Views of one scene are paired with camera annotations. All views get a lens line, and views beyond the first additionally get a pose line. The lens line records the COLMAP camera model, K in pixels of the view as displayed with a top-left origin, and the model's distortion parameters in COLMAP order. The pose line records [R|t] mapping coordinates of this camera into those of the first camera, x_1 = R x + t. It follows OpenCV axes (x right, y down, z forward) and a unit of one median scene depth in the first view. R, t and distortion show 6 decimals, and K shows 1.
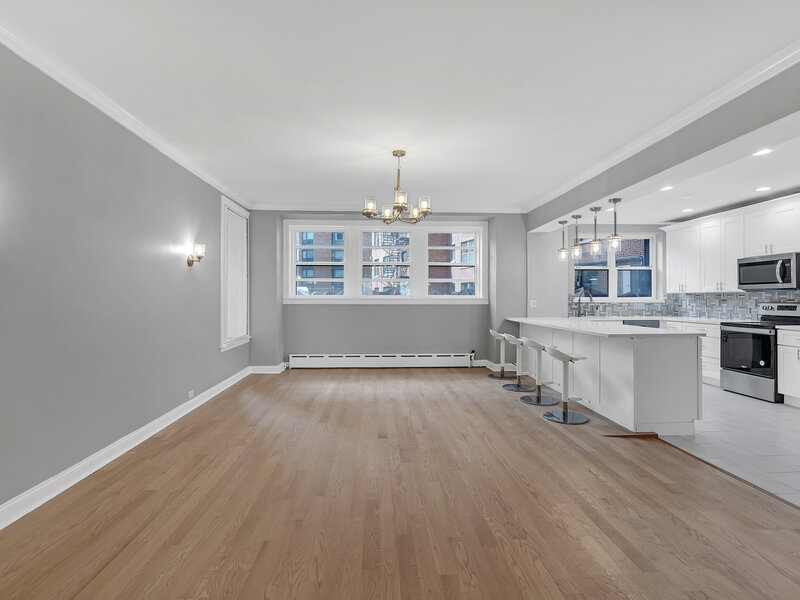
lens RADIAL K [[419.3, 0, 396.9], [0, 419.3, 296.5], [0, 0, 1]] dist [0.000497, 0.001114]
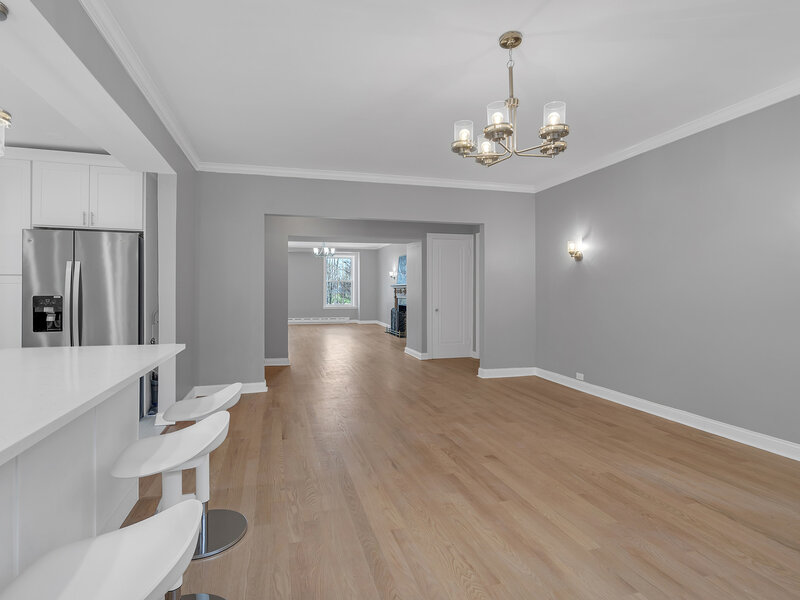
lens RADIAL K [[429.0, 0, 398.2], [0, 429.0, 289.2], [0, 0, 1]] dist [0.001671, 0.001457]
pose [[-0.972930, 0.003709, -0.231070, 0.190097], [0.004909, 0.999977, -0.004618, 0.004844], [0.231048, -0.005627, -0.972926, 0.997783]]
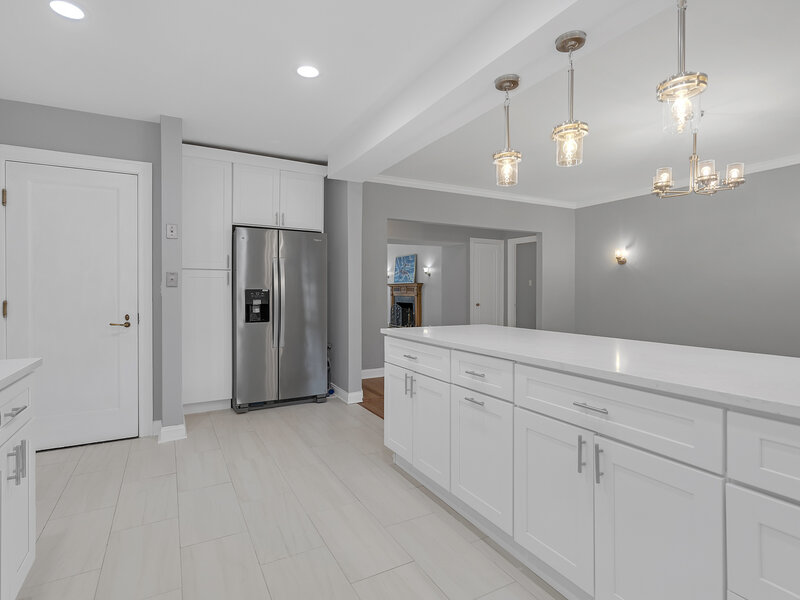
lens RADIAL K [[428.1, 0, 411.6], [0, 428.1, 312.5], [0, 0, 1]] dist [0.000547, 0.000495]
pose [[-0.891798, 0.026821, -0.451637, 0.592210], [0.004217, 0.998691, 0.050981, 0.011544], [0.452413, 0.043560, -0.890744, 0.995532]]
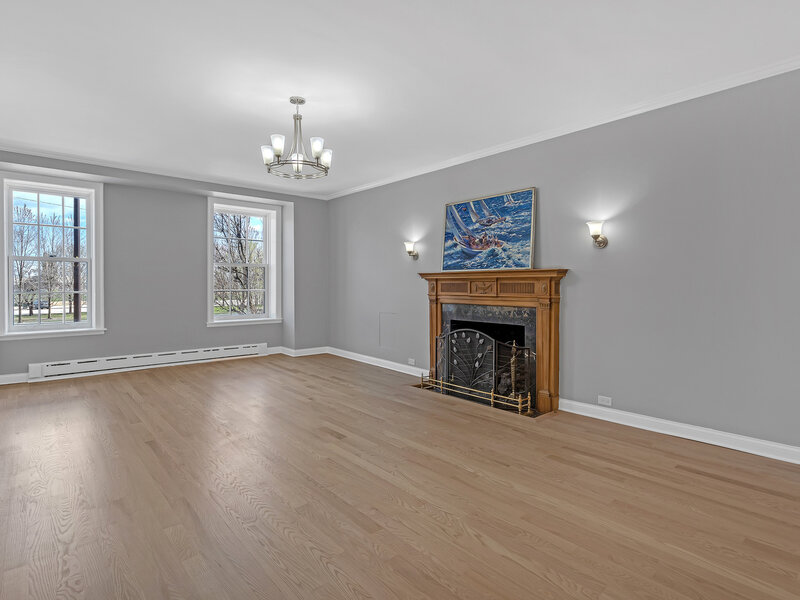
lens RADIAL K [[419.3, 0, 396.9], [0, 419.3, 296.5], [0, 0, 1]] dist [0.000497, 0.001114]
pose [[-0.783456, 0.020186, -0.621120, 0.306152], [0.004849, 0.999640, 0.026371, 0.002155], [0.621429, 0.017648, -0.783272, -0.262843]]
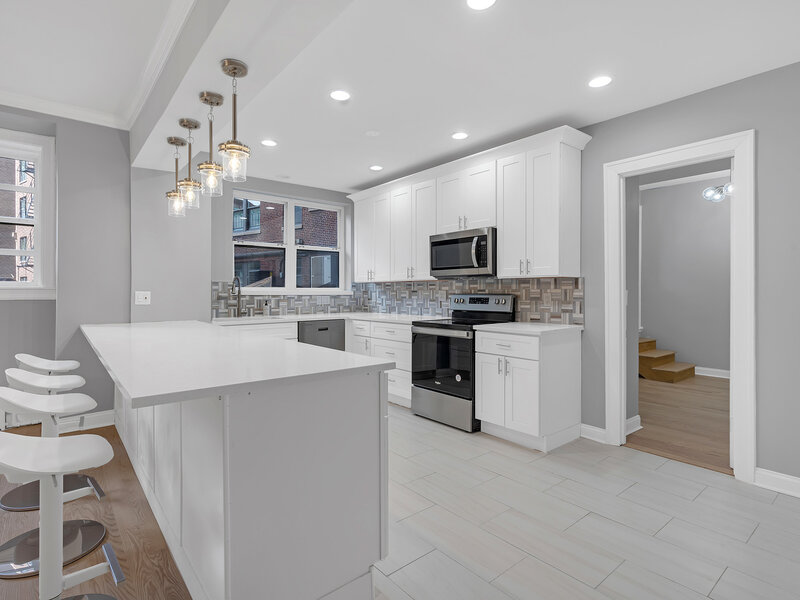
lens RADIAL K [[424.2, 0, 401.0], [0, 424.2, 291.4], [0, 0, 1]] dist [0.000248, 0.000361]
pose [[0.798343, 0.000608, 0.602203, 0.272539], [-0.002506, 0.999994, 0.002313, 0.007083], [-0.602198, -0.003356, 0.798339, 0.368909]]
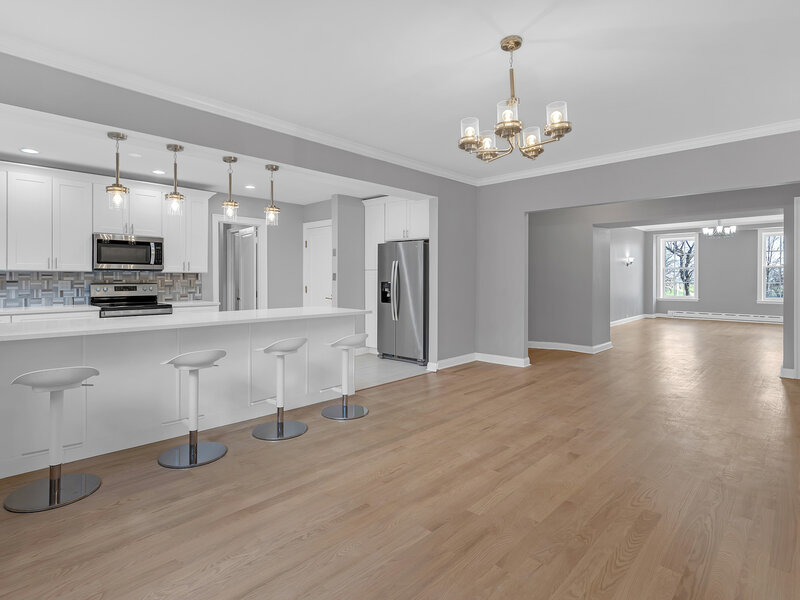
lens RADIAL K [[438.4, 0, 380.2], [0, 438.4, 278.3], [0, 0, 1]] dist [-0.004561, 0.000530]
pose [[-0.674021, 0.002976, 0.738706, -0.220086], [-0.001461, 0.999985, -0.005361, 0.006053], [-0.738711, -0.004692, -0.674006, 1.018762]]
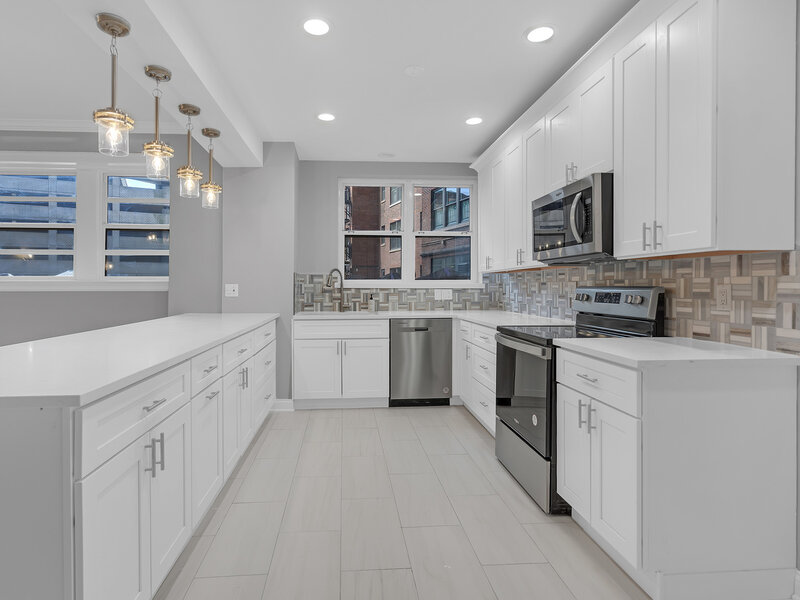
lens RADIAL K [[437.5, 0, 366.3], [0, 437.5, 284.6], [0, 0, 1]] dist [0.002248, 0.001149]
pose [[0.999831, -0.000575, 0.018381, 0.521234], [0.000563, 1.000000, 0.000621, 0.009660], [-0.018382, -0.000611, 0.999831, 0.409189]]
